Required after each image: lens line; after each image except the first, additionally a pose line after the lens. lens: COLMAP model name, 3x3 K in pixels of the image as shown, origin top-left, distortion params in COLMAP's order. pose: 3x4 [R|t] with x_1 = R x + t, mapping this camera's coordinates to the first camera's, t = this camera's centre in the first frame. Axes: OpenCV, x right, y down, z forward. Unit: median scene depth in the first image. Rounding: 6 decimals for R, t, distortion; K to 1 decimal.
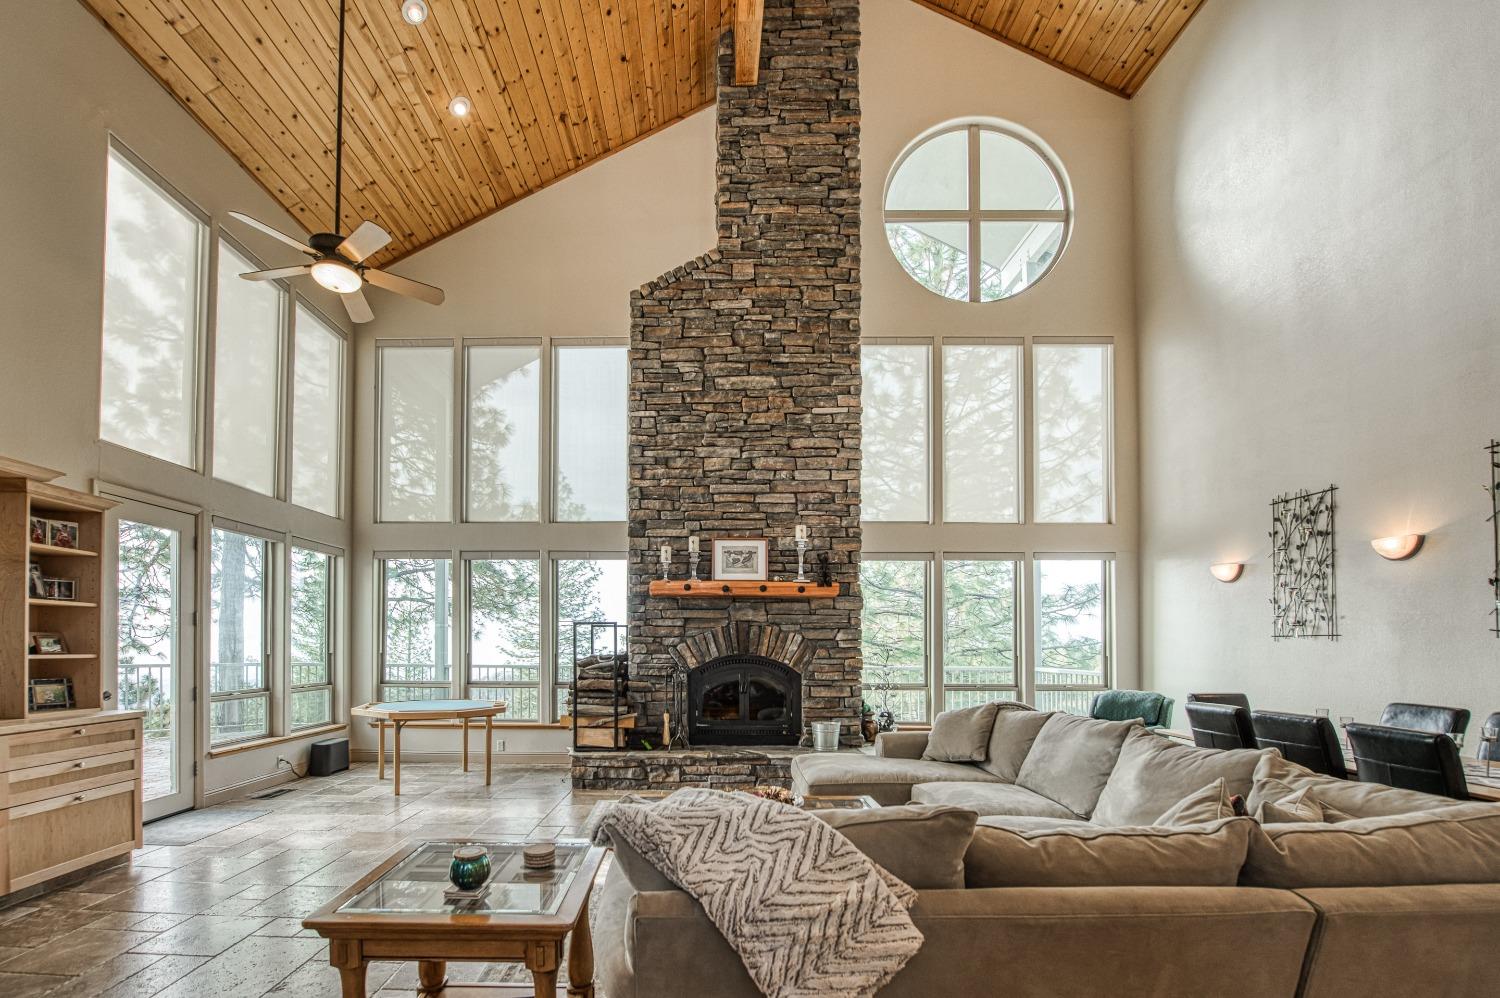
lens RADIAL K [[633.4, 0, 702.6], [0, 633.4, 634.5], [0, 0, 1]] dist [-0.009863, 0.002306]
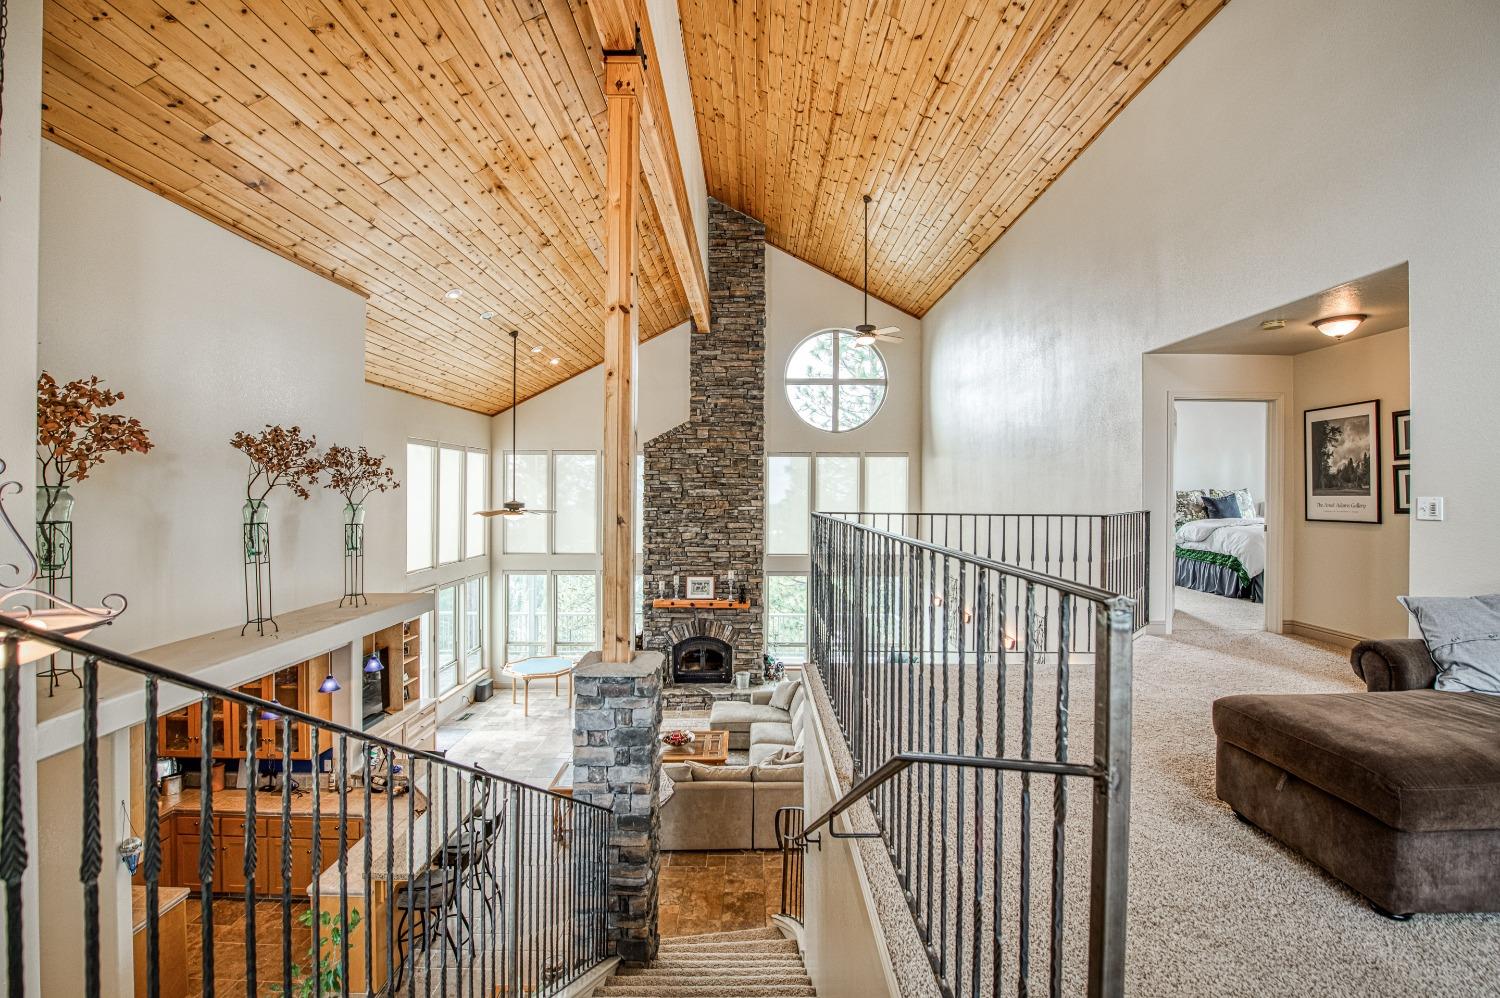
lens RADIAL K [[598.5, 0, 754.5], [0, 598.5, 479.6], [0, 0, 1]] dist [-0.005697, -0.002773]
pose [[0.999835, -0.002271, 0.018042, 0.189737], [0.002400, 0.999971, -0.007159, -0.427122], [-0.018025, 0.007201, 0.999812, -0.816657]]
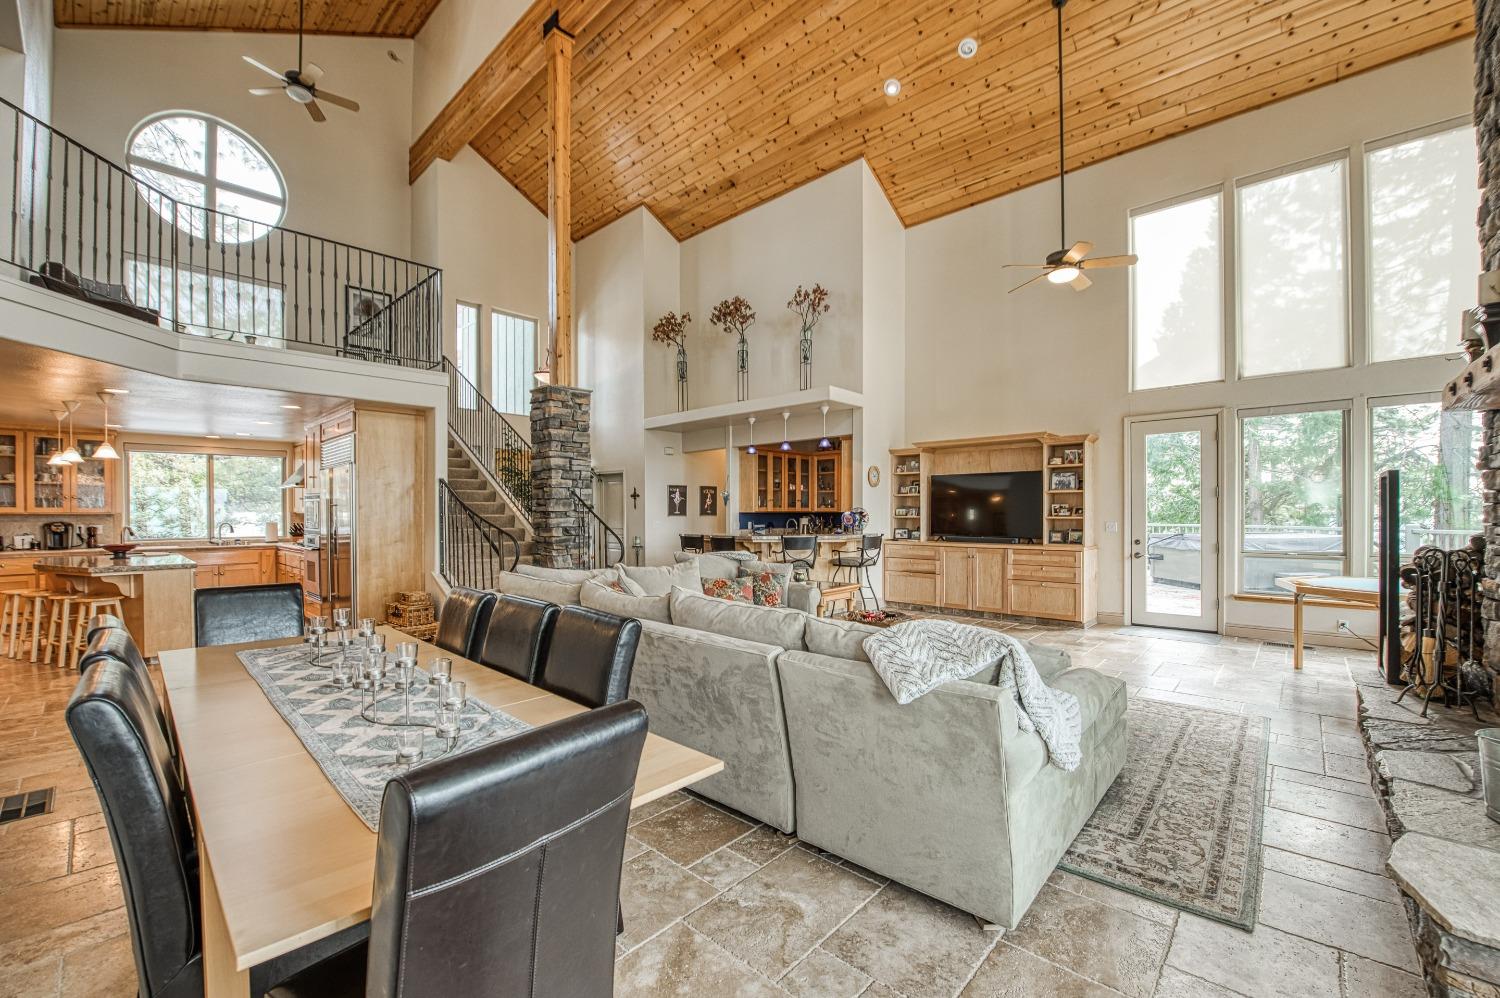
lens RADIAL K [[608.7, 0, 751.7], [0, 608.7, 519.7], [0, 0, 1]] dist [-0.027695, 0.000556]
pose [[-0.643730, 0.010793, -0.765176, 0.645982], [0.018630, 0.999825, -0.001571, 0.013004], [0.765025, -0.015267, -0.643819, 0.846938]]
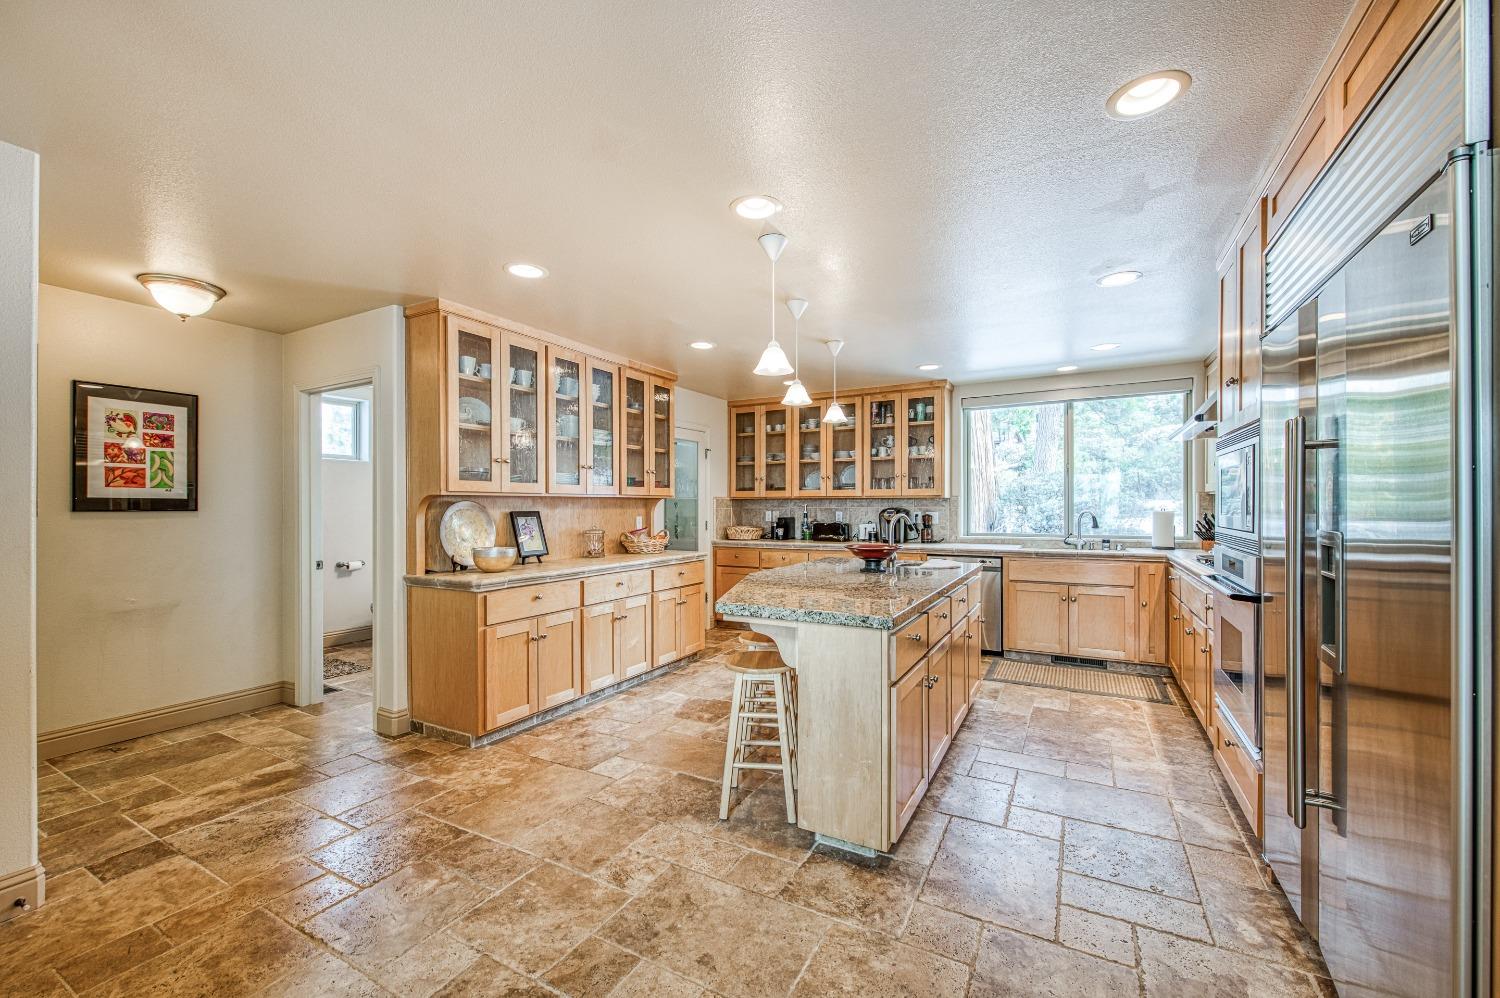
lens RADIAL K [[598.5, 0, 752.8], [0, 598.5, 508.1], [0, 0, 1]] dist [-0.005697, -0.002773]
pose [[-0.897082, 0.001143, 0.441863, 0.436777], [-0.006290, 0.999862, -0.015357, 0.006819], [-0.441820, -0.016556, -0.896951, 0.019670]]
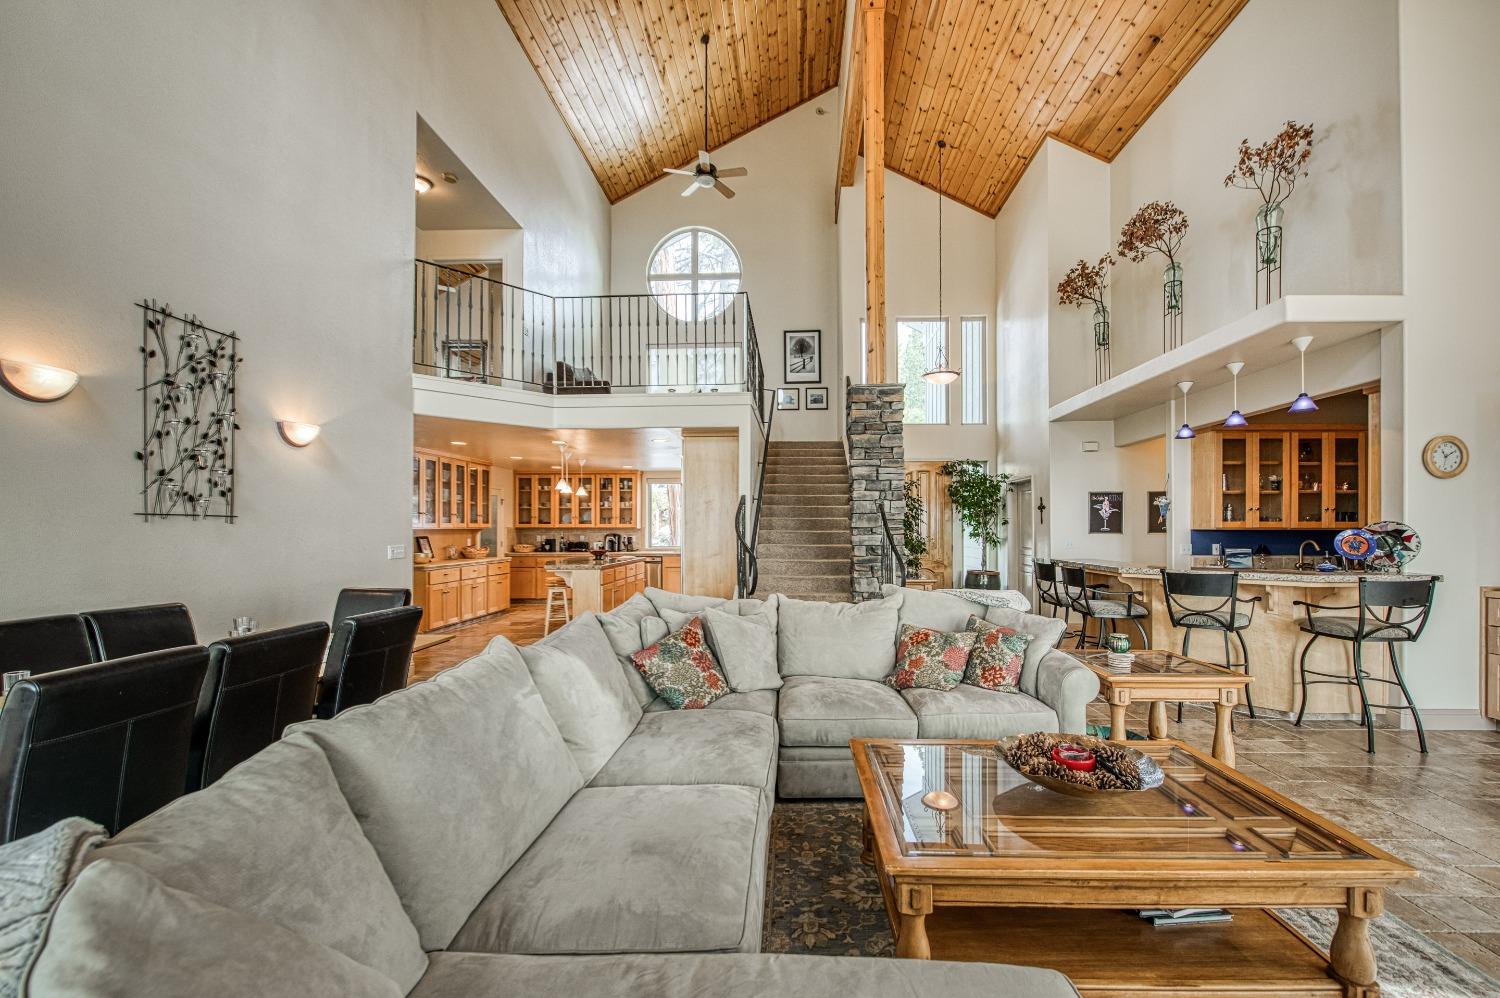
lens RADIAL K [[598.5, 0, 765.3], [0, 598.5, 524.6], [0, 0, 1]] dist [-0.005697, -0.002773]
pose [[-0.999977, -0.000744, 0.006697, 0.193821], [-0.000925, 0.999637, -0.026935, 0.010910], [-0.006674, -0.026941, -0.999615, 0.827144]]
